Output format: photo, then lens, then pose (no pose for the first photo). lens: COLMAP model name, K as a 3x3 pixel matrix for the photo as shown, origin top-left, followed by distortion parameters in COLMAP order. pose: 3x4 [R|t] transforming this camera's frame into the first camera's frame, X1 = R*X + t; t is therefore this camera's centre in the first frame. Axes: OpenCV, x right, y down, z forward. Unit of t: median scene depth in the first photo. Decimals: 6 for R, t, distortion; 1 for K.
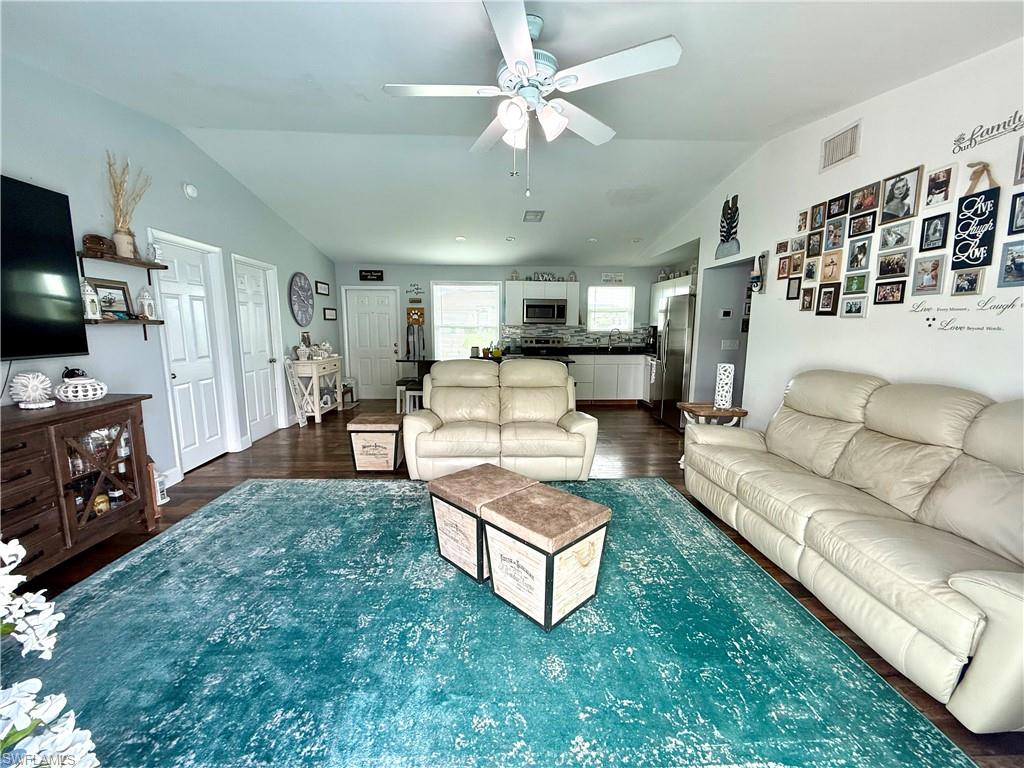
lens RADIAL K [[407.3, 0, 509.1], [0, 407.3, 383.7], [0, 0, 1]] dist [-0.000064, -0.000040]
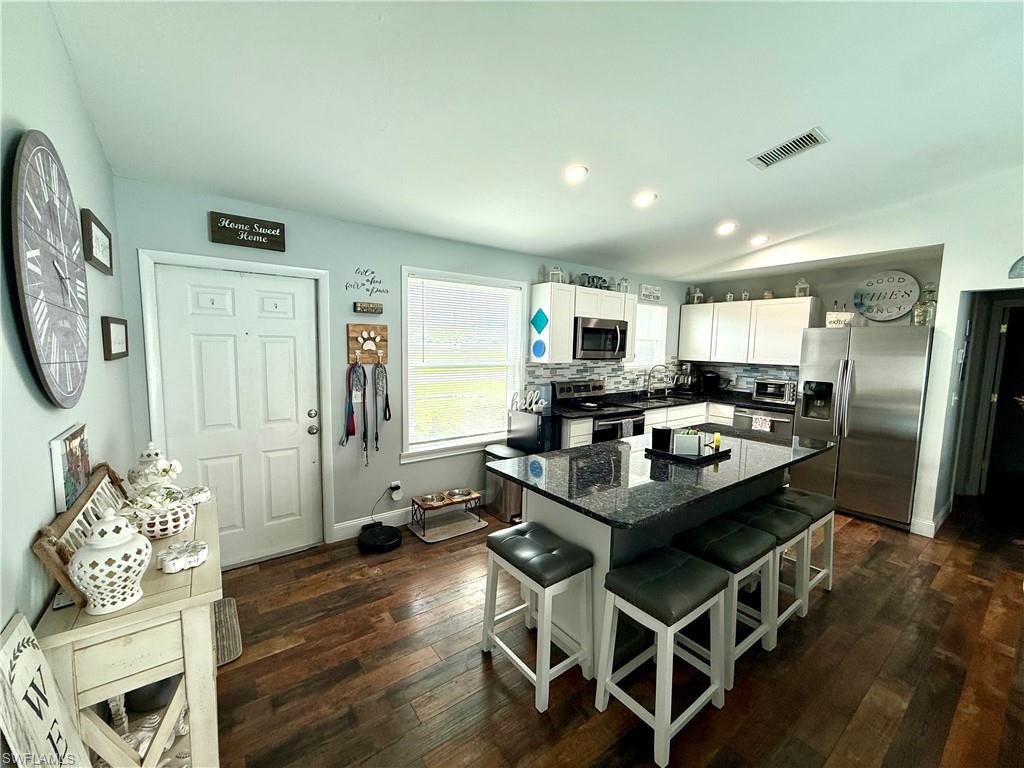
lens RADIAL K [[407.3, 0, 509.6], [0, 407.3, 384.4], [0, 0, 1]] dist [-0.000064, -0.000040]
pose [[0.832118, -0.043597, 0.552882, -0.776994], [0.063843, 0.997808, -0.017407, -0.241245], [-0.550911, 0.049783, 0.833078, 1.272286]]
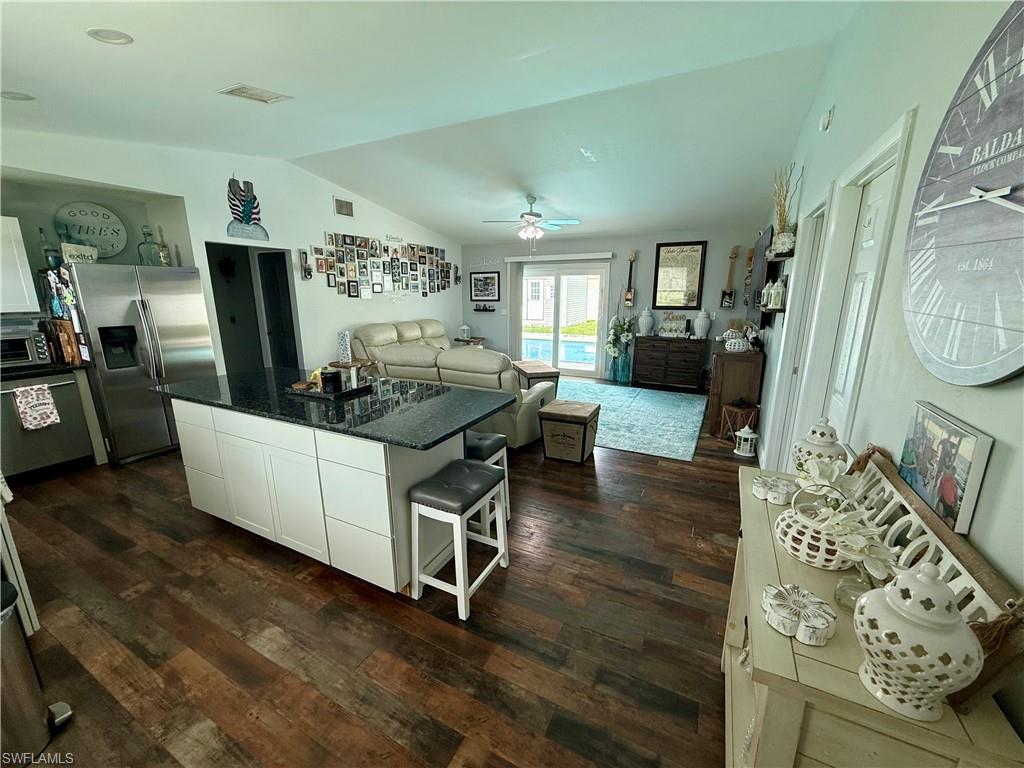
lens RADIAL K [[407.3, 0, 507.8], [0, 407.3, 383.5], [0, 0, 1]] dist [-0.000064, -0.000040]
pose [[-0.863154, -0.114479, 0.491793, -0.785487], [0.068479, 0.938423, 0.338634, -0.364382], [-0.500276, 0.325970, -0.802164, 2.175184]]
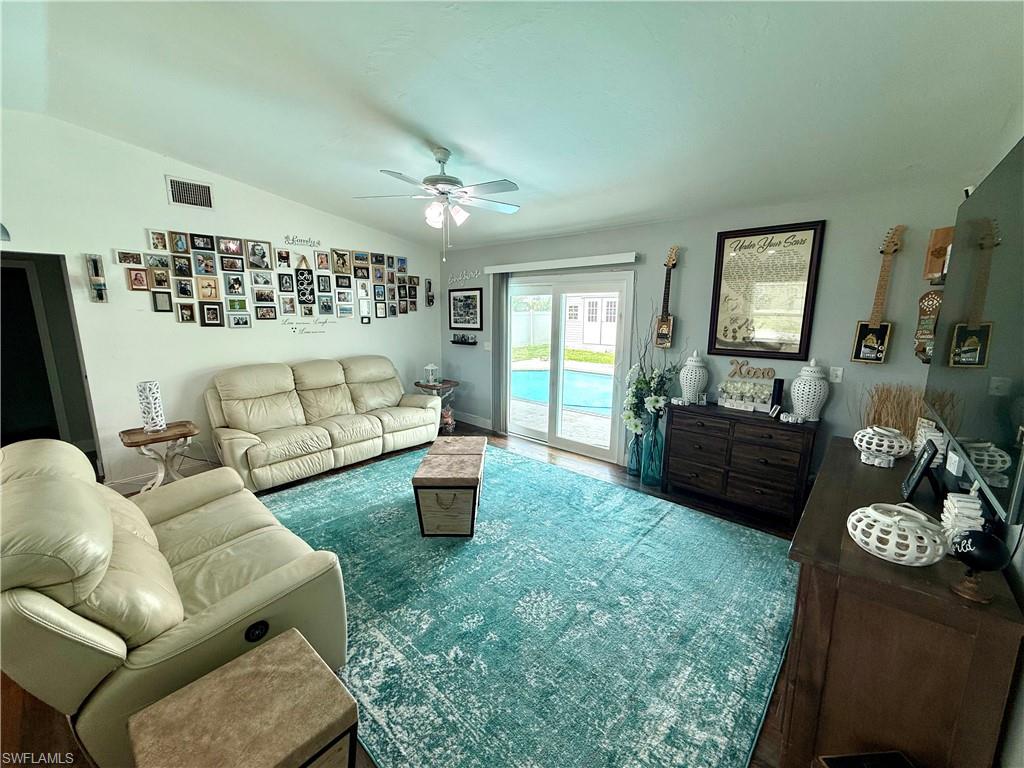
lens RADIAL K [[407.3, 0, 508.5], [0, 407.3, 383.5], [0, 0, 1]] dist [-0.000064, -0.000040]
pose [[-0.710067, -0.133252, 0.691411, -0.753009], [0.091725, 0.956059, 0.278456, -0.253658], [-0.698135, 0.261142, -0.666643, 1.184347]]
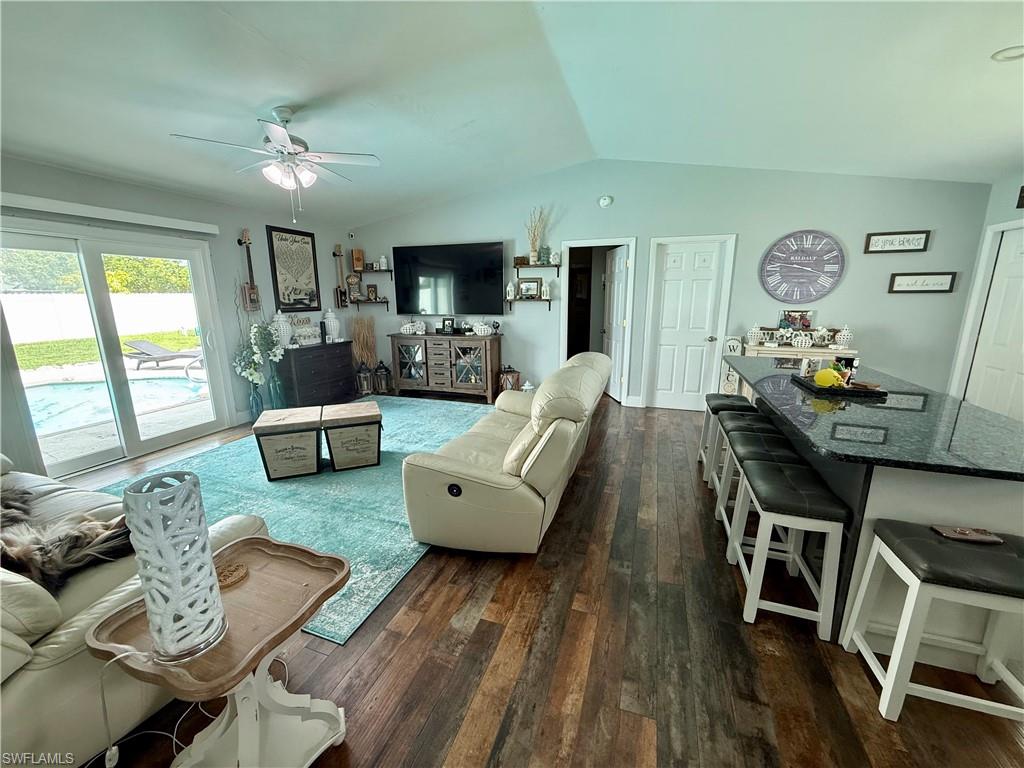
lens RADIAL K [[407.3, 0, 509.2], [0, 407.3, 384.2], [0, 0, 1]] dist [-0.000064, -0.000040]
pose [[-0.378056, 0.193733, -0.905285, 0.756299], [-0.126843, 0.957798, 0.257941, -0.223494], [0.917052, 0.212345, -0.337528, 1.438628]]
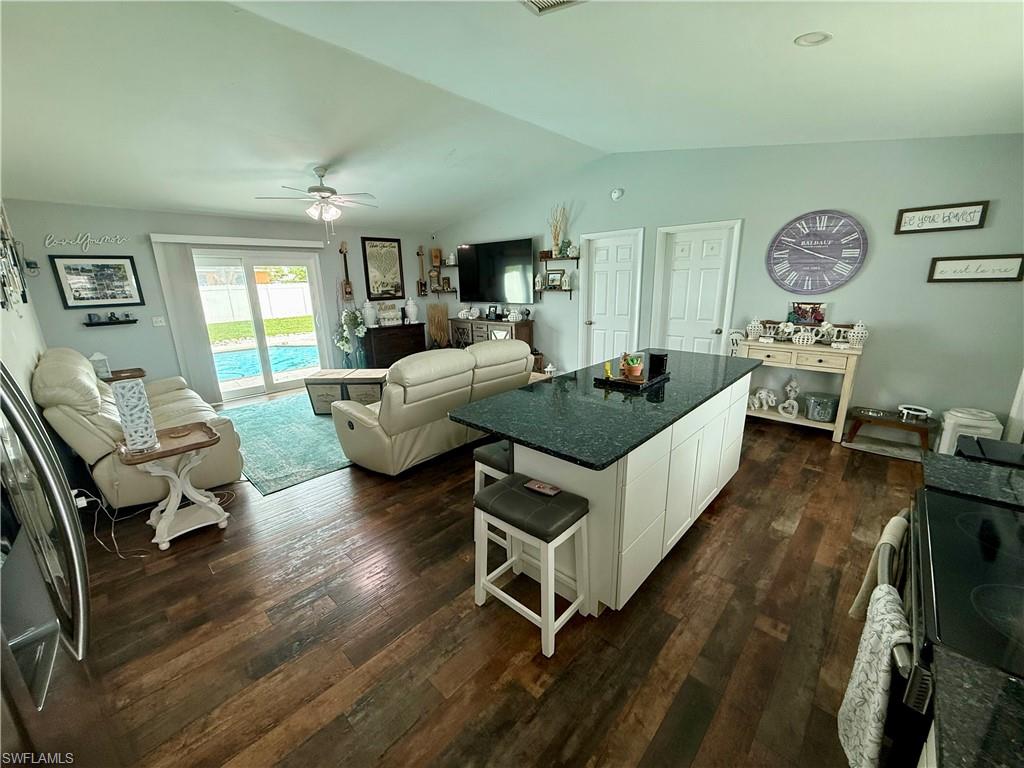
lens RADIAL K [[407.3, 0, 509.0], [0, 407.3, 384.7], [0, 0, 1]] dist [-0.000064, -0.000040]
pose [[-0.721547, 0.184686, -0.667278, 0.597937], [-0.078240, 0.935844, 0.343621, -0.348996], [0.687930, 0.300147, -0.660806, 2.076620]]
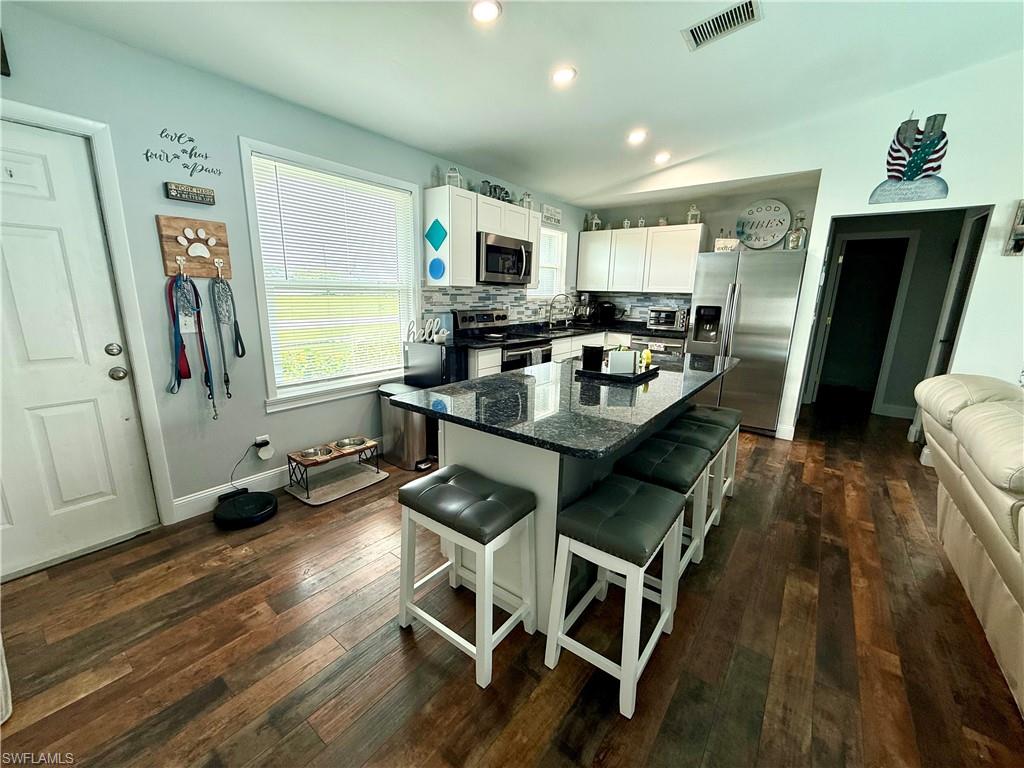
lens RADIAL K [[407.3, 0, 509.4], [0, 407.3, 384.4], [0, 0, 1]] dist [-0.000064, -0.000040]
pose [[0.647309, -0.160092, 0.745226, -0.722617], [0.088878, 0.986878, 0.134805, -0.196625], [-0.757028, -0.021026, 0.653044, 1.414621]]
